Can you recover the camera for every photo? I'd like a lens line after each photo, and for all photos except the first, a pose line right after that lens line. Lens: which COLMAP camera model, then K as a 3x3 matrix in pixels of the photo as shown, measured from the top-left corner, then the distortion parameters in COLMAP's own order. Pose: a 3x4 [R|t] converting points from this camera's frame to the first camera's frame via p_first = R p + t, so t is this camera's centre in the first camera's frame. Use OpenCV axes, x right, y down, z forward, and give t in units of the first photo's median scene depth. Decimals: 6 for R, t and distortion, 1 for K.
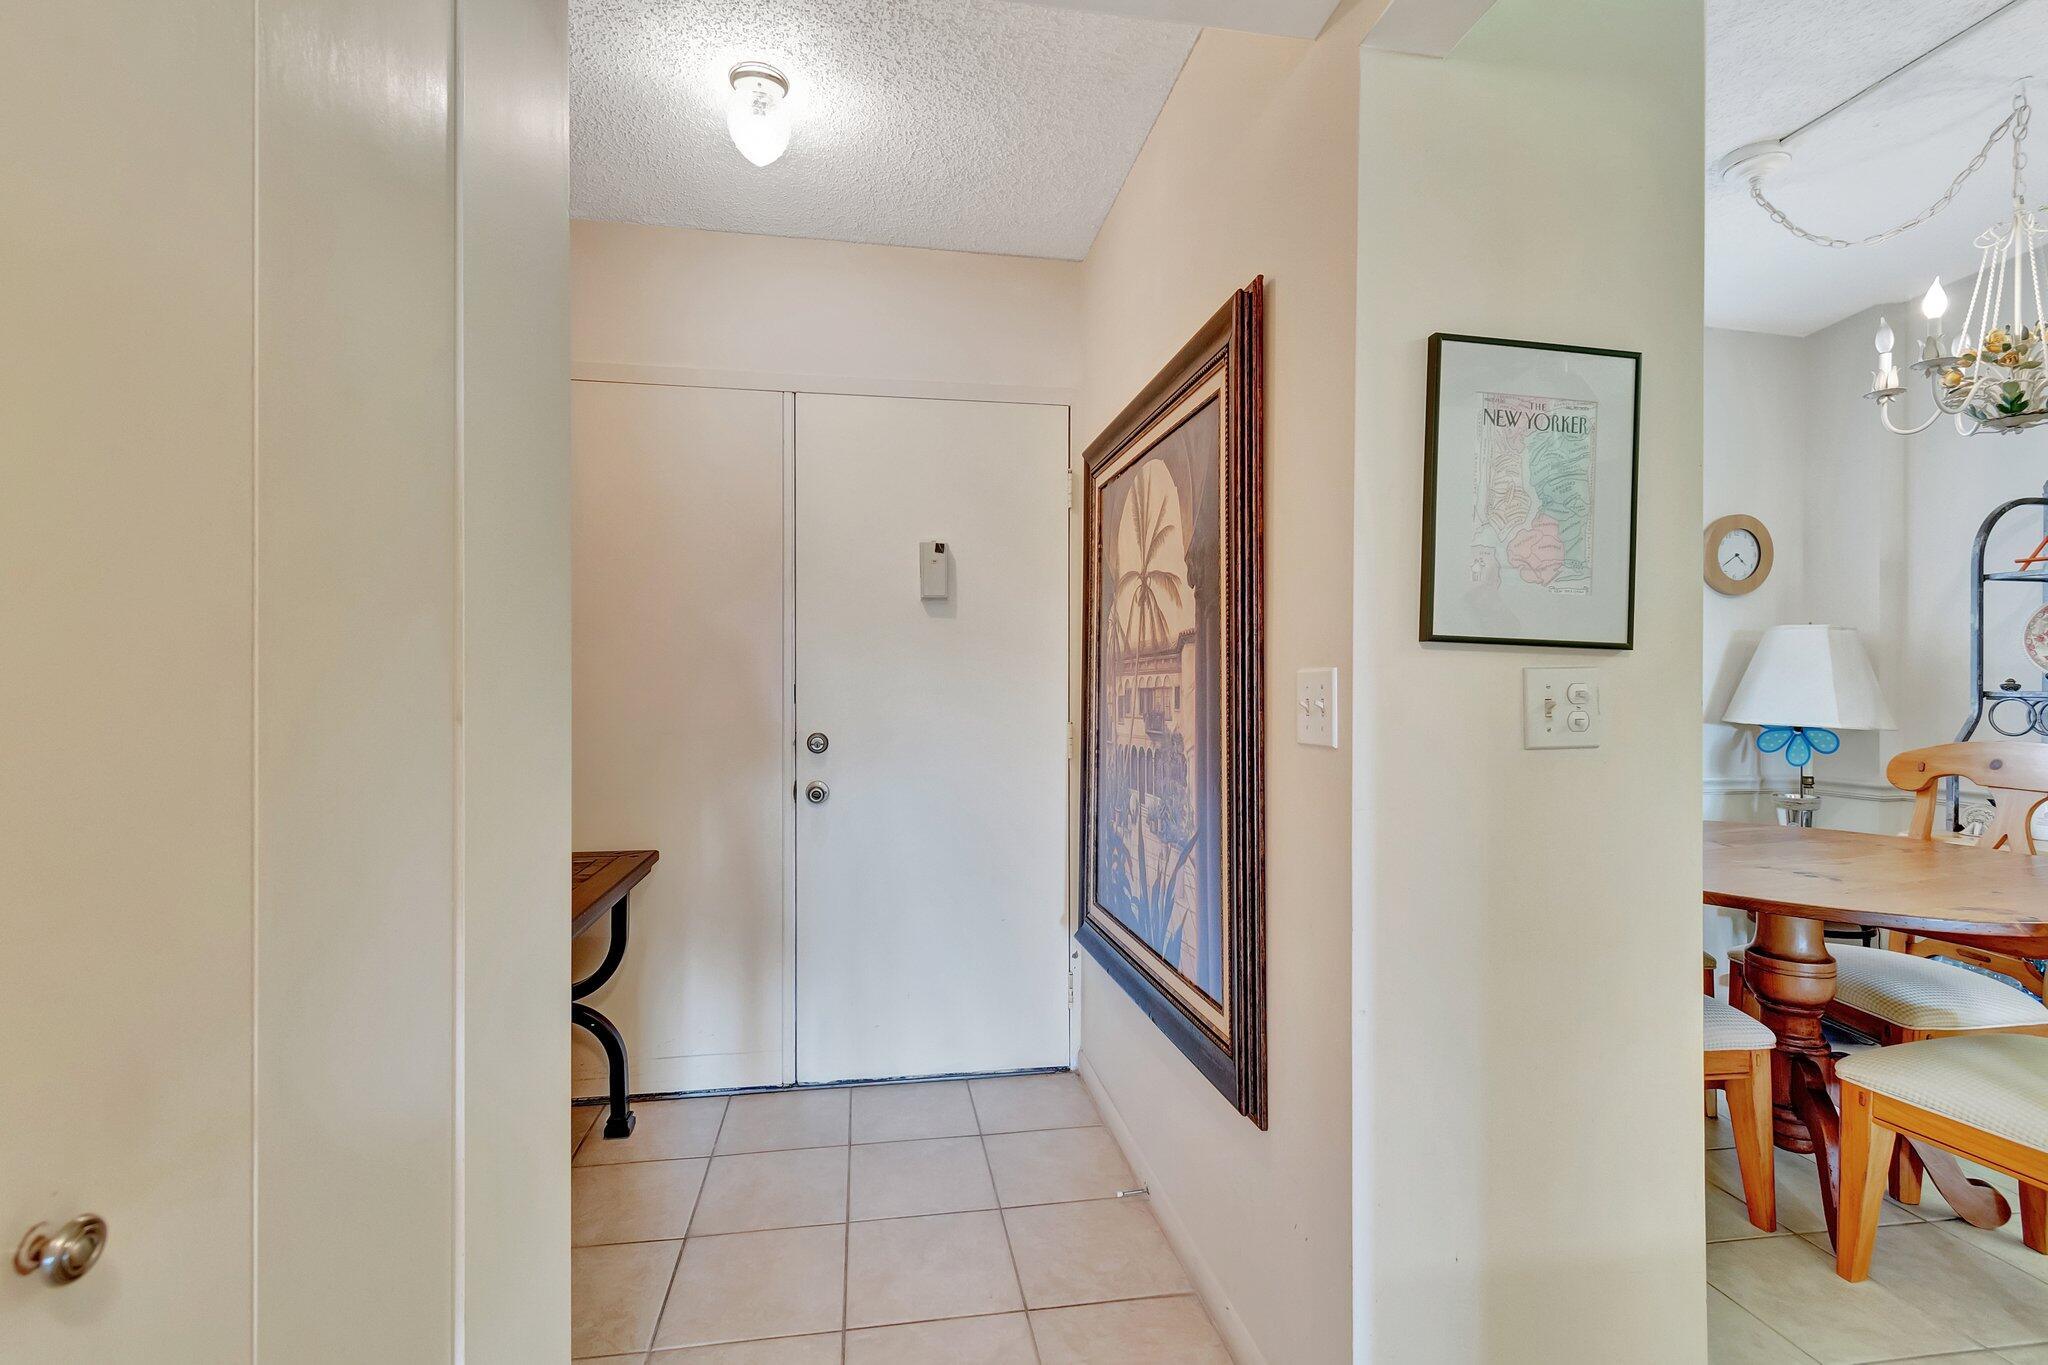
lens RADIAL K [[911.6, 0, 1018.3], [0, 911.6, 683.2], [0, 0, 1]] dist [0.009995, -0.005283]
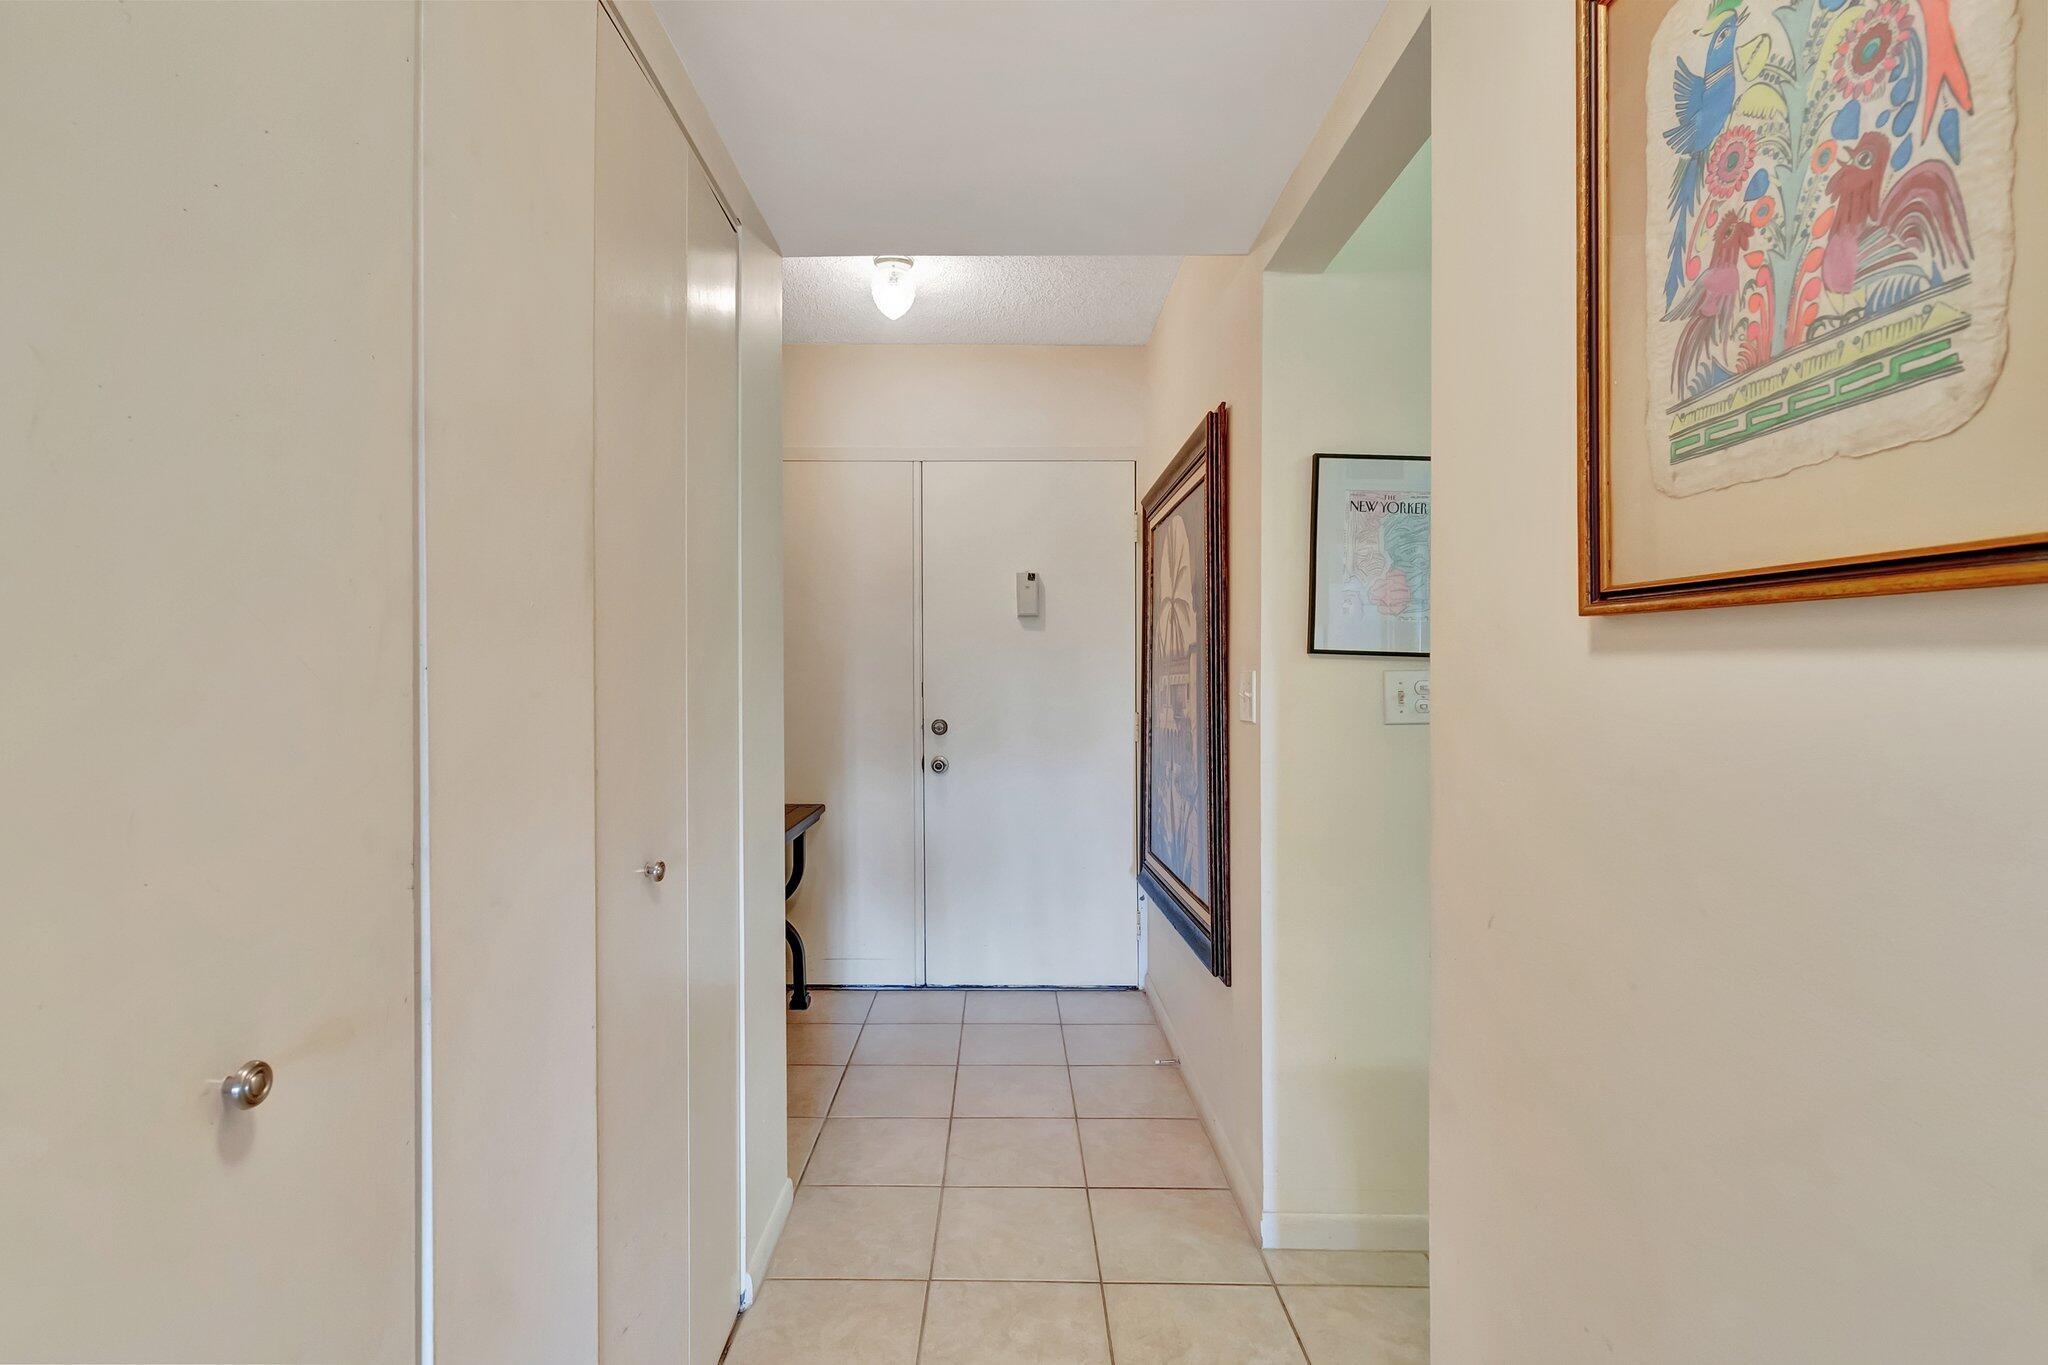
lens RADIAL K [[911.6, 0, 1020.3], [0, 911.6, 685.9], [0, 0, 1]] dist [0.009995, -0.005283]
pose [[0.988801, -0.003165, -0.149209, 0.116474], [0.004070, 0.999975, 0.005759, -0.001578], [0.149187, -0.006301, 0.988789, -0.361699]]
